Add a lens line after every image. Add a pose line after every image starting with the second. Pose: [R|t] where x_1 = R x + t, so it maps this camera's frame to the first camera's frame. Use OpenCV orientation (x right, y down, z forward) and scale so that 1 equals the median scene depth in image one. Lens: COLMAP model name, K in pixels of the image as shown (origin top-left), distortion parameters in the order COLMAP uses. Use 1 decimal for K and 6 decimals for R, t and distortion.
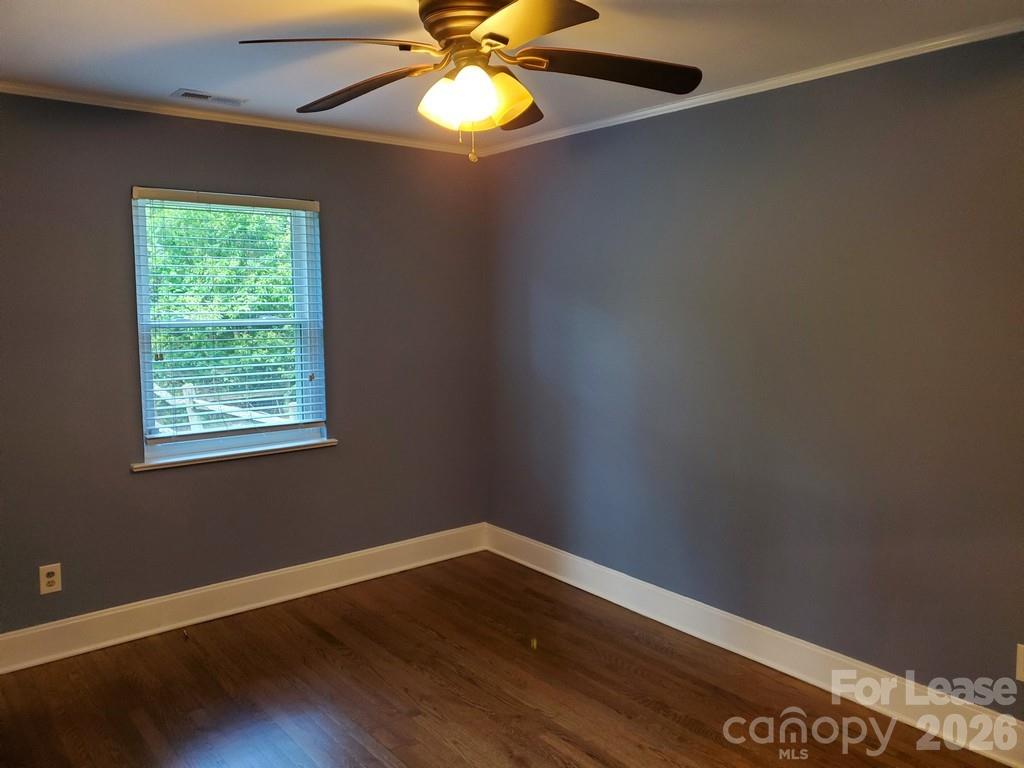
lens RADIAL K [[764.7, 0, 512.0], [0, 764.7, 384.0], [0, 0, 1]] dist [-0.000930, 0.005159]
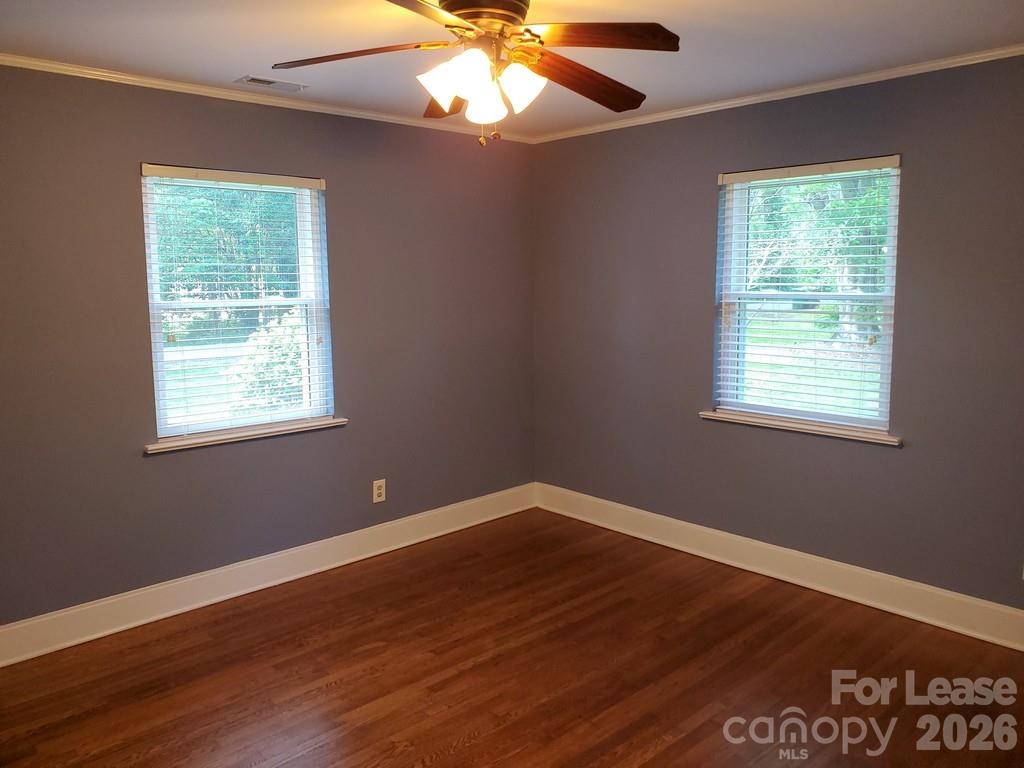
lens RADIAL K [[801.4, 0, 512.0], [0, 801.4, 384.0], [0, 0, 1]] dist [0.059717, -0.006033]
pose [[0.996355, -0.020094, 0.082906, -0.112230], [0.018271, 0.999576, 0.022693, 0.010145], [-0.083327, -0.021096, 0.996299, -0.089363]]
